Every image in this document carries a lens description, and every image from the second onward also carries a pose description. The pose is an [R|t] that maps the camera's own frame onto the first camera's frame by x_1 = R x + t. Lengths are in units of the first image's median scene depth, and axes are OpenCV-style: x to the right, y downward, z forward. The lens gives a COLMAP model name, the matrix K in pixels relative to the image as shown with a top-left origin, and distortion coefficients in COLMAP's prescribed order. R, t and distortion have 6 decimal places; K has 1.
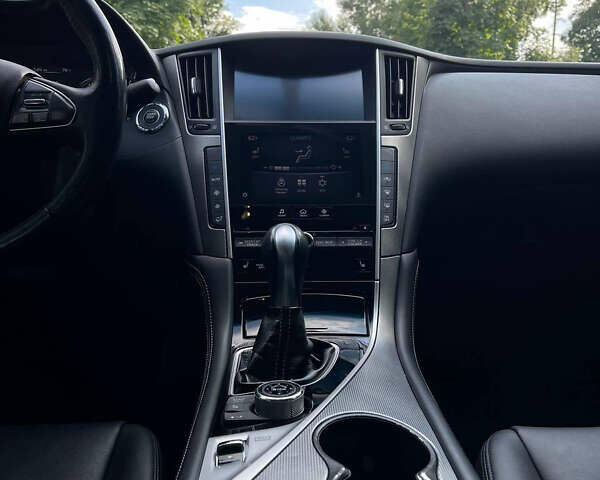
lens RADIAL K [[602.2, 0, 301.9], [0, 602.2, 233.3], [0, 0, 1]] dist [0.046299, -0.038434]
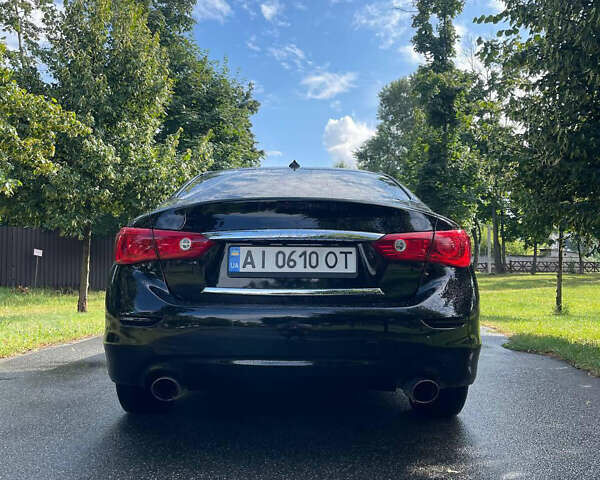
lens RADIAL K [[602.2, 0, 301.9], [0, 602.2, 233.3], [0, 0, 1]] dist [0.046299, -0.038434]
pose [[0.999273, -0.002826, -0.038020, 0.176722], [-0.005601, 0.975547, -0.219719, 0.572767], [0.037712, 0.219772, 0.974822, -3.125737]]
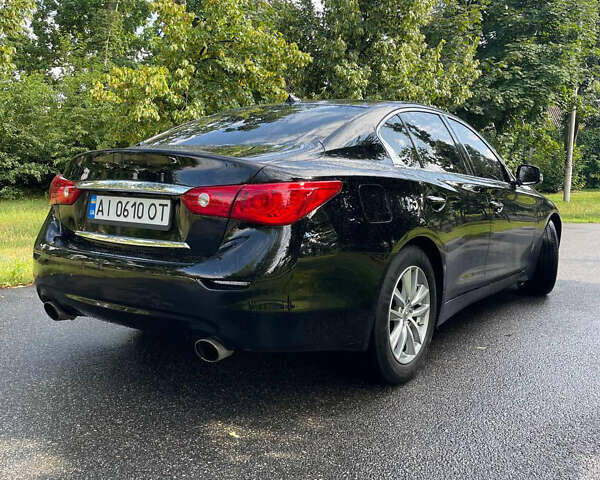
lens RADIAL K [[601.2, 0, 300.2], [0, 601.2, 231.6], [0, 0, 1]] dist [0.055810, -0.019781]
pose [[0.792681, 0.068189, -0.605811, 1.591578], [-0.114974, 0.992614, -0.038712, 0.343533], [0.598697, 0.100339, 0.794666, -2.546711]]
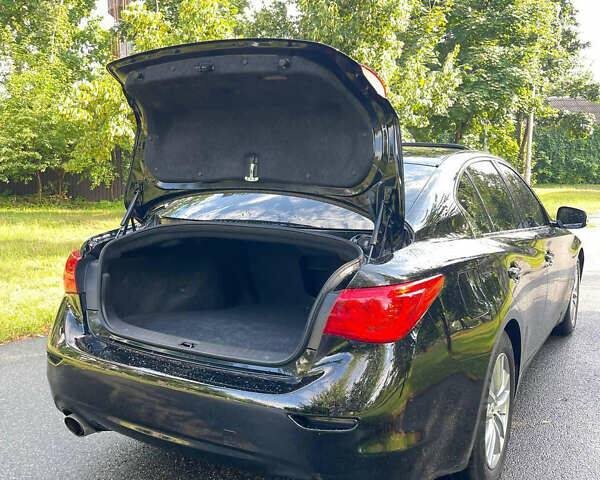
lens RADIAL K [[604.2, 0, 301.9], [0, 604.2, 235.0], [0, 0, 1]] dist [0.036479, -0.017347]
pose [[0.841928, 0.062308, -0.535981, 1.114483], [-0.093646, 0.995110, -0.031420, 0.102328], [0.531402, 0.076645, 0.843645, -2.521259]]
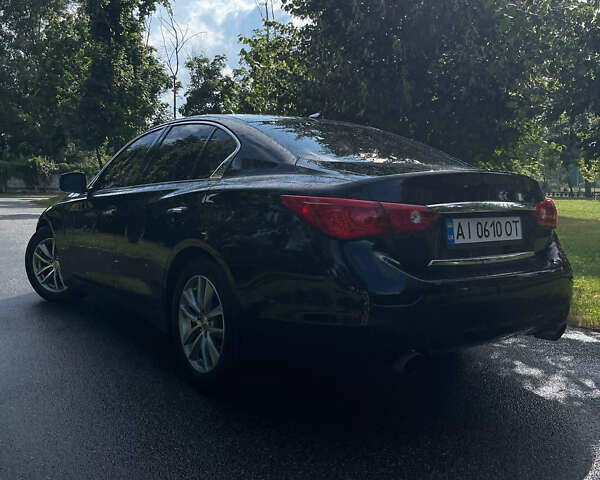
lens RADIAL K [[603.4, 0, 288.7], [0, 603.4, 236.9], [0, 0, 1]] dist [0.006629, -0.008265]
pose [[0.838456, -0.043082, 0.543264, -1.434573], [0.085244, 0.994968, -0.052659, 0.335823], [-0.538261, 0.090462, 0.837909, -2.654436]]
